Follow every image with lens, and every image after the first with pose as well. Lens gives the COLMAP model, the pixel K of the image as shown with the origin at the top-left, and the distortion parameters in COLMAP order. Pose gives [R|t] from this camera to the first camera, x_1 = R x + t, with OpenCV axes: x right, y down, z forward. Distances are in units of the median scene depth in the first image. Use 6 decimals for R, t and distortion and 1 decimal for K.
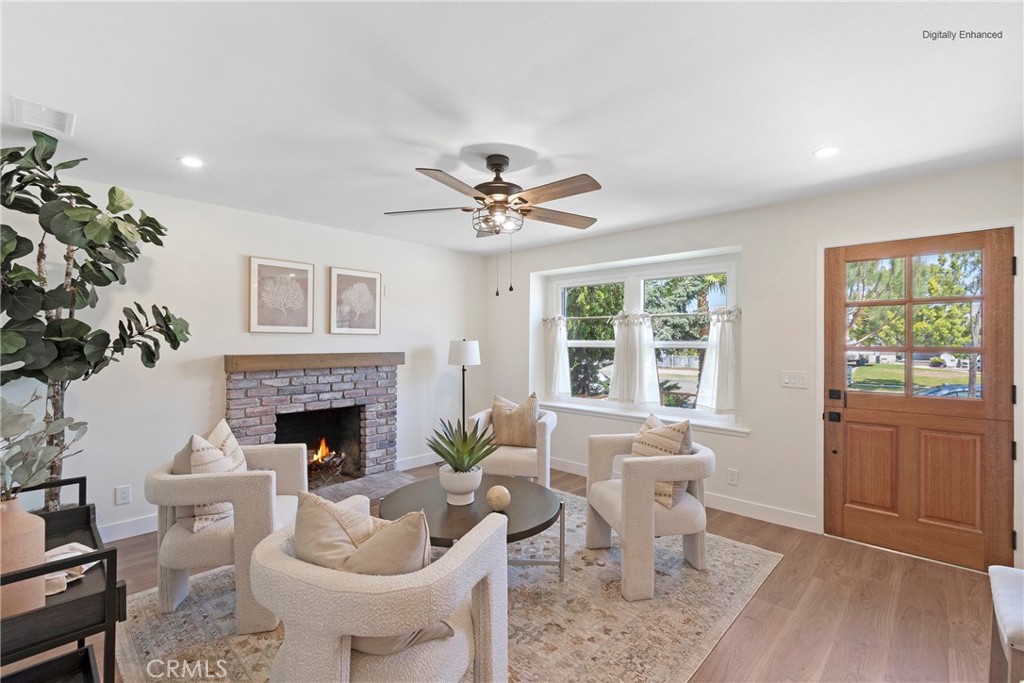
lens RADIAL K [[455.0, 0, 514.5], [0, 455.0, 340.3], [0, 0, 1]] dist [-0.001182, -0.000458]
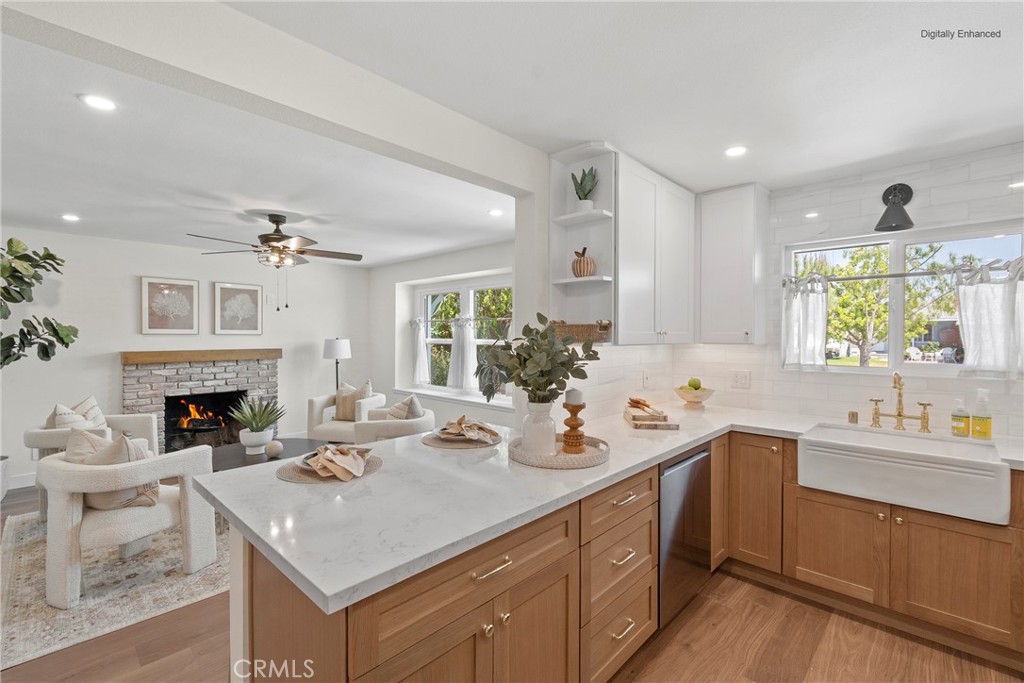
lens RADIAL K [[455.7, 0, 512.0], [0, 455.7, 341.5], [0, 0, 1]] dist [-0.000818, -0.000473]
pose [[0.999973, -0.002004, -0.007137, 0.455929], [0.002118, 0.999869, 0.016029, -0.014045], [0.007104, -0.016044, 0.999846, -0.284065]]
